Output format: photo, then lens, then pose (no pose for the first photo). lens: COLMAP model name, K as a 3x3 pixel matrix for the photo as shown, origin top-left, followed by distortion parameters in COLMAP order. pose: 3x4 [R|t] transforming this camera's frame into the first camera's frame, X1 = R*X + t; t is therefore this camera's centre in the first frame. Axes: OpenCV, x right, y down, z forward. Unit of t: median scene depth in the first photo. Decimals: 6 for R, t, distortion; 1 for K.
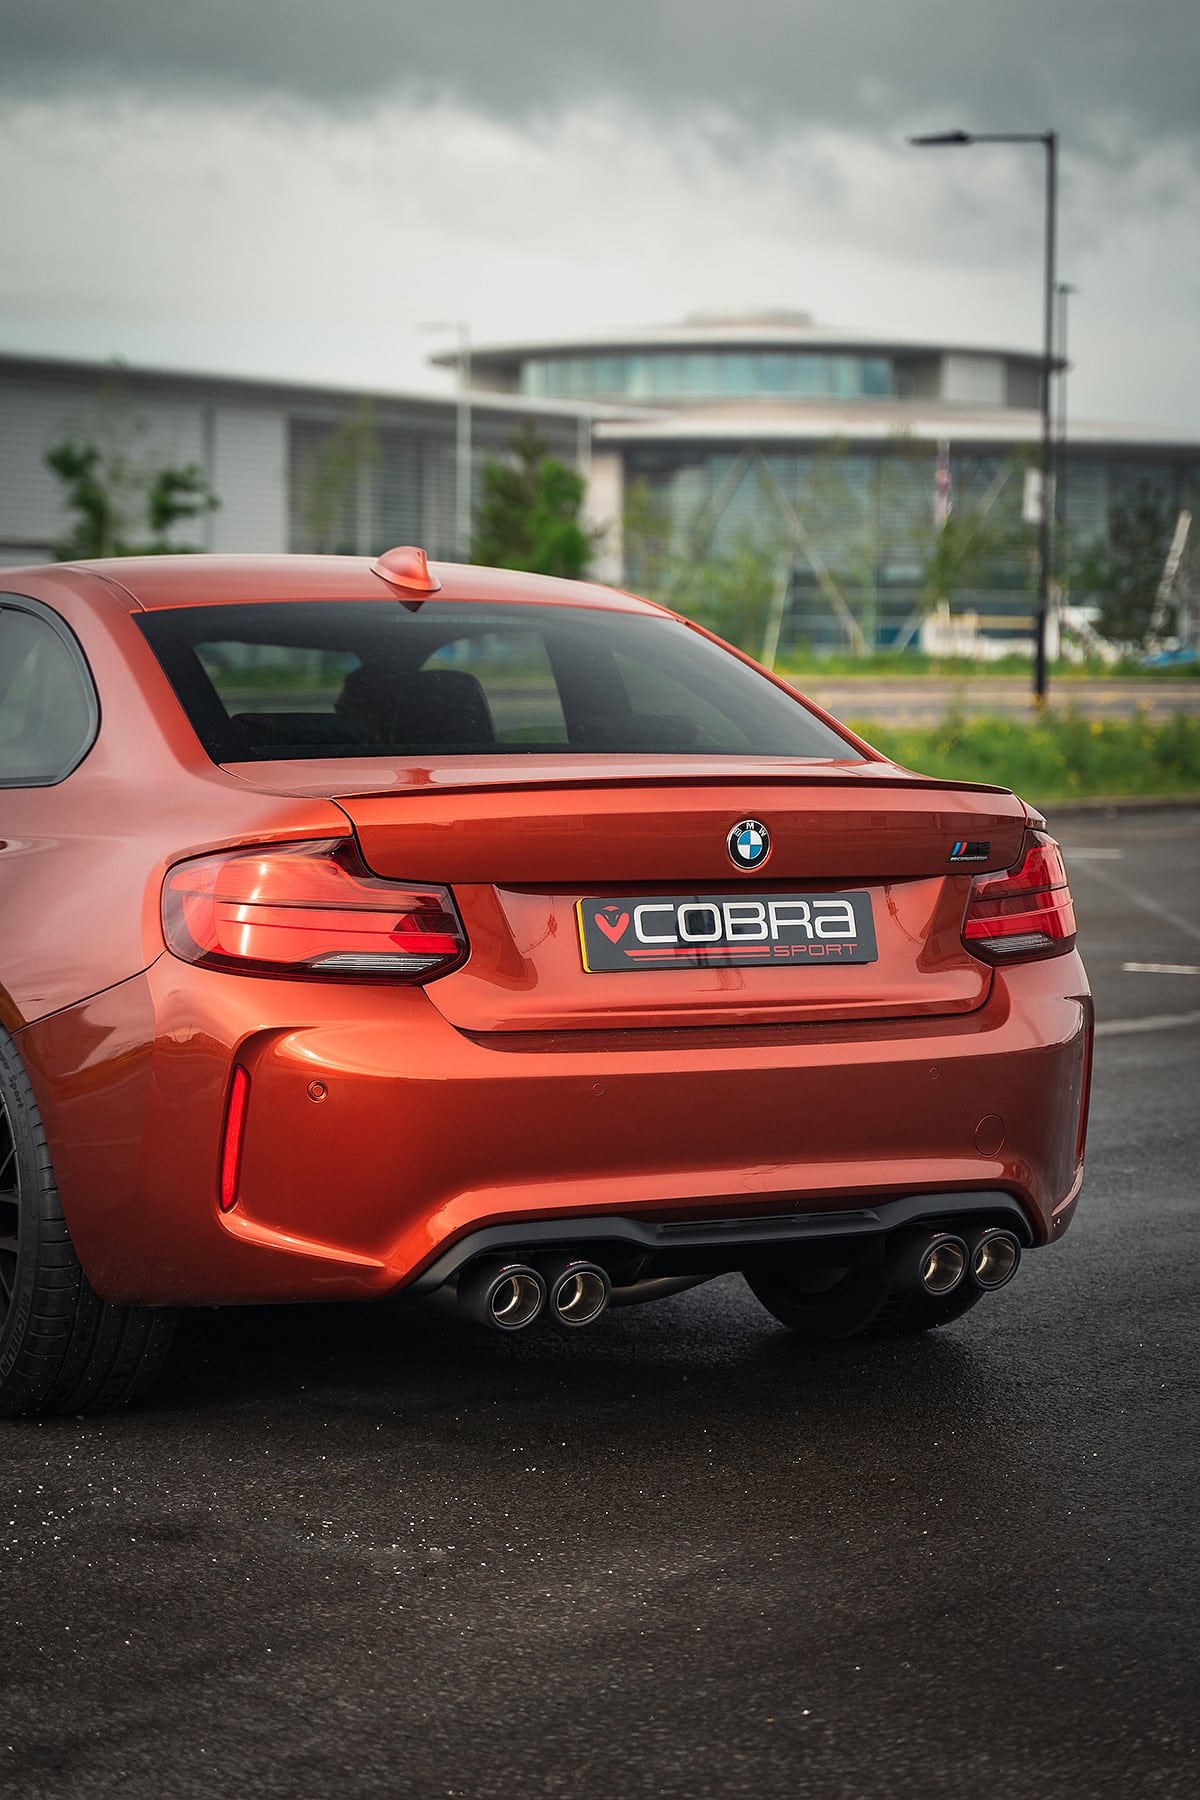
lens RADIAL K [[3720.3, 0, 608.0], [0, 3720.3, 884.4], [0, 0, 1]] dist [-0.125438, 0.000000]
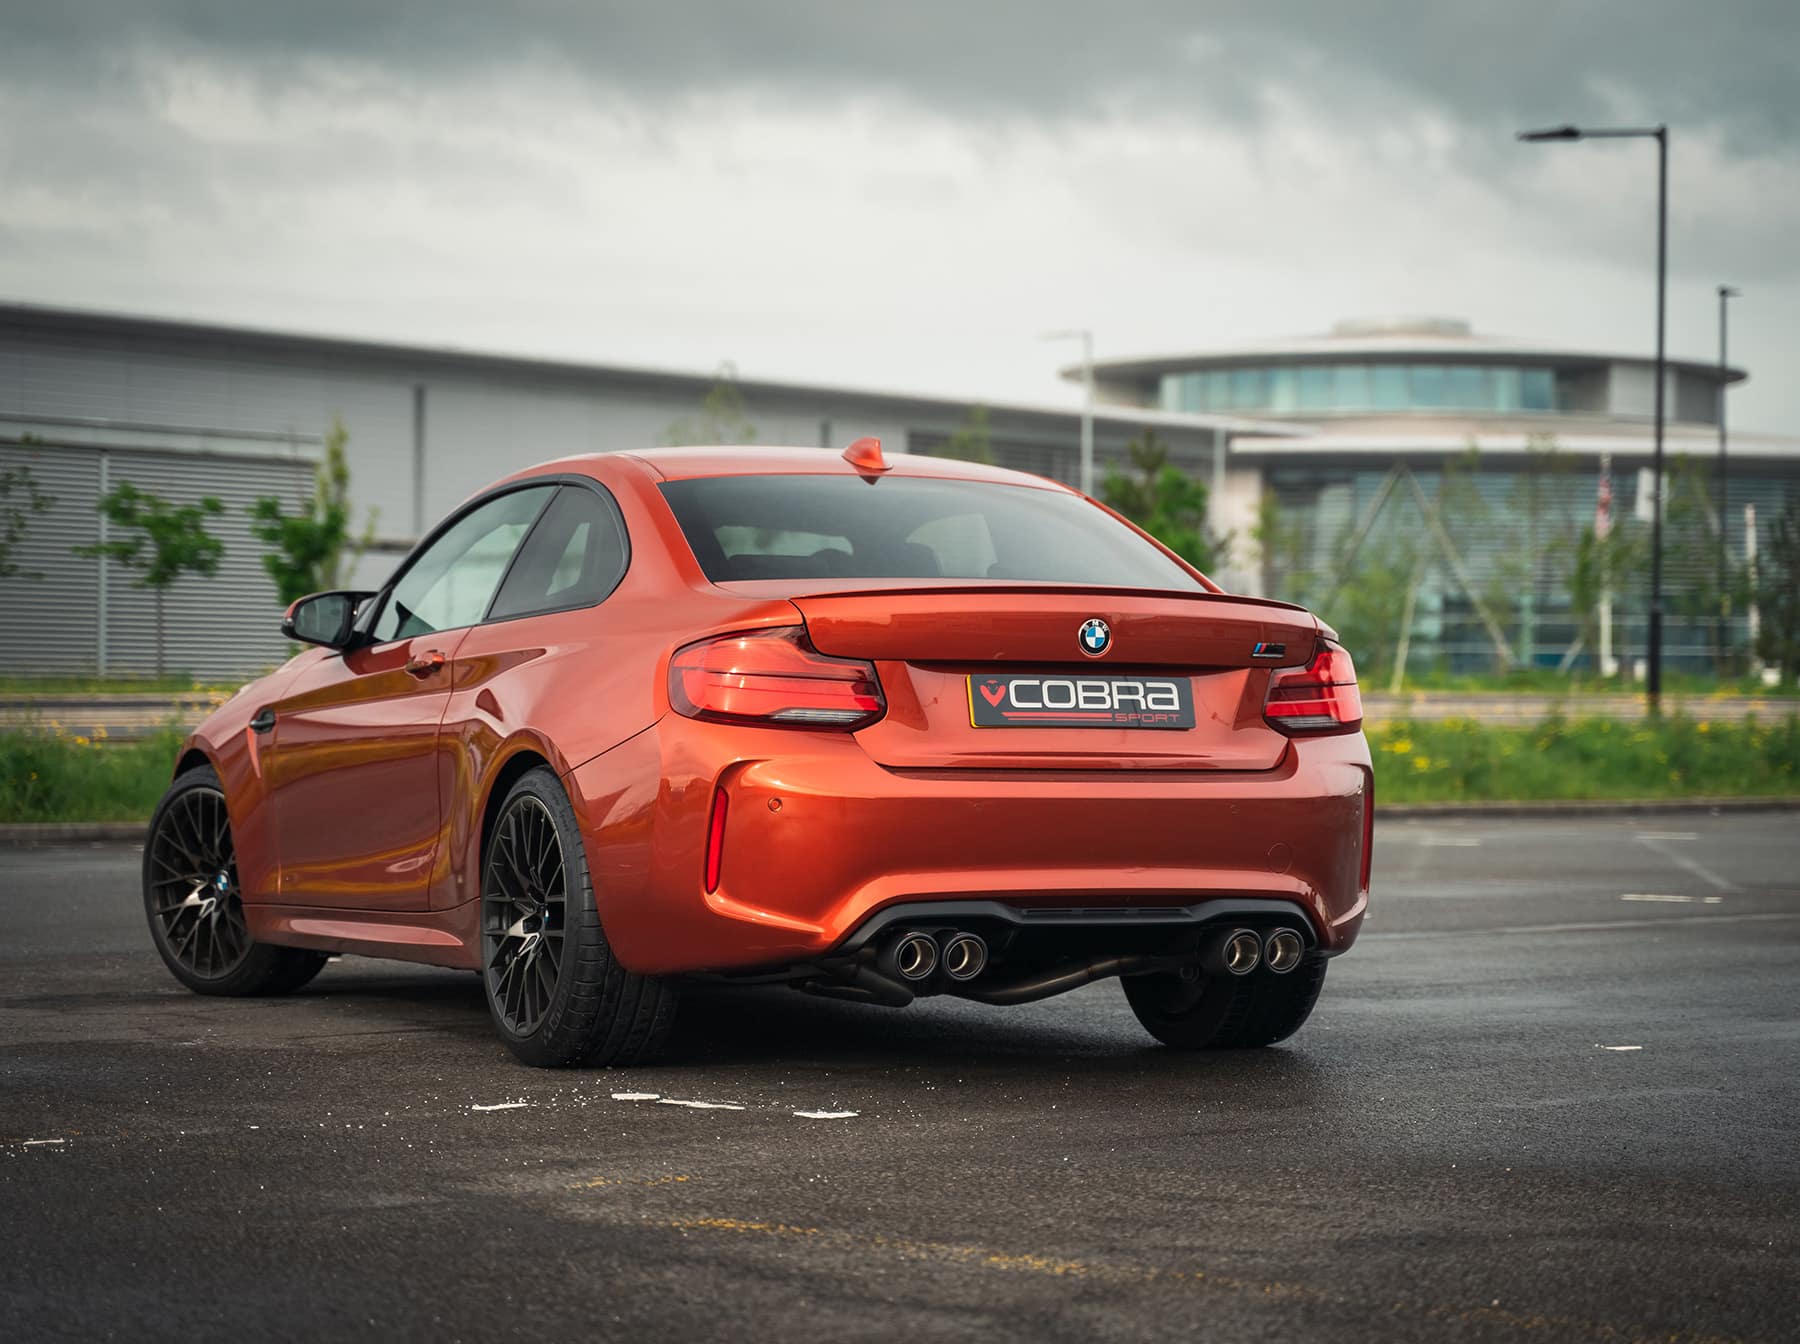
lens RADIAL K [[4010.7, 0, 898.3], [0, 4010.7, 680.2], [0, 0, 1]] dist [-0.191472, 0.000000]
pose [[0.995961, -0.000244, -0.089786, 0.094110], [-0.005545, 0.997920, -0.064226, 0.095955], [0.089615, 0.064465, 0.993888, -0.453223]]
